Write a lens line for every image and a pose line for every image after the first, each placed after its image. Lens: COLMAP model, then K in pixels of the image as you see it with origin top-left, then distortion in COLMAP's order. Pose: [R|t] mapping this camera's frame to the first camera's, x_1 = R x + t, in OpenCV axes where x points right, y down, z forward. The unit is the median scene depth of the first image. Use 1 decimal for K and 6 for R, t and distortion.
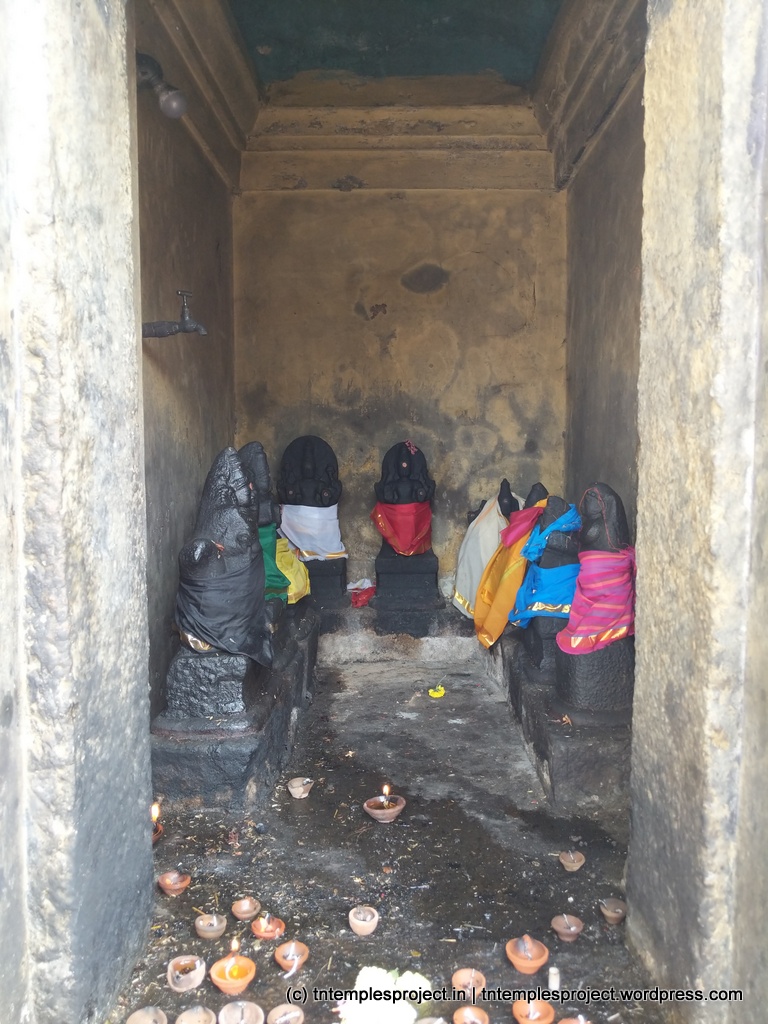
lens RADIAL K [[861.8, 0, 375.5], [0, 861.8, 503.1], [0, 0, 1]] dist [0.030694, -0.067689]
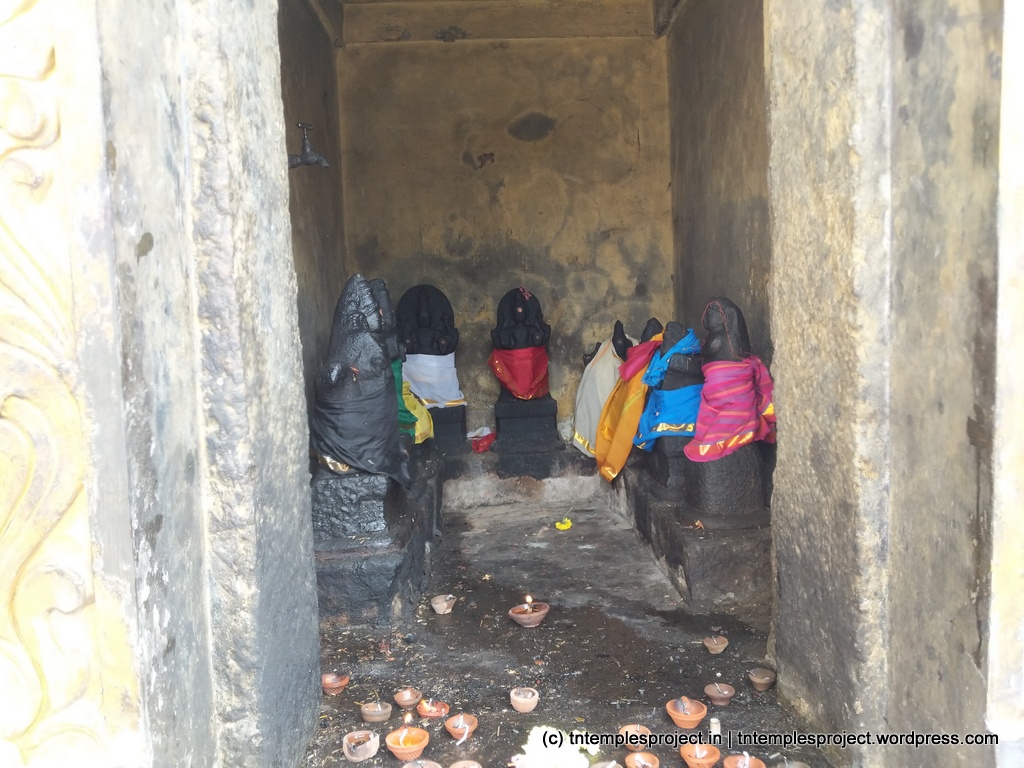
lens RADIAL K [[861.8, 0, 516.5], [0, 861.8, 388.4], [0, 0, 1]] dist [0.030694, -0.067689]
pose [[0.997937, -0.041012, 0.049399, -0.050271], [0.040814, 0.999154, 0.005005, 0.090609], [-0.049563, -0.002979, 0.998767, -0.024639]]
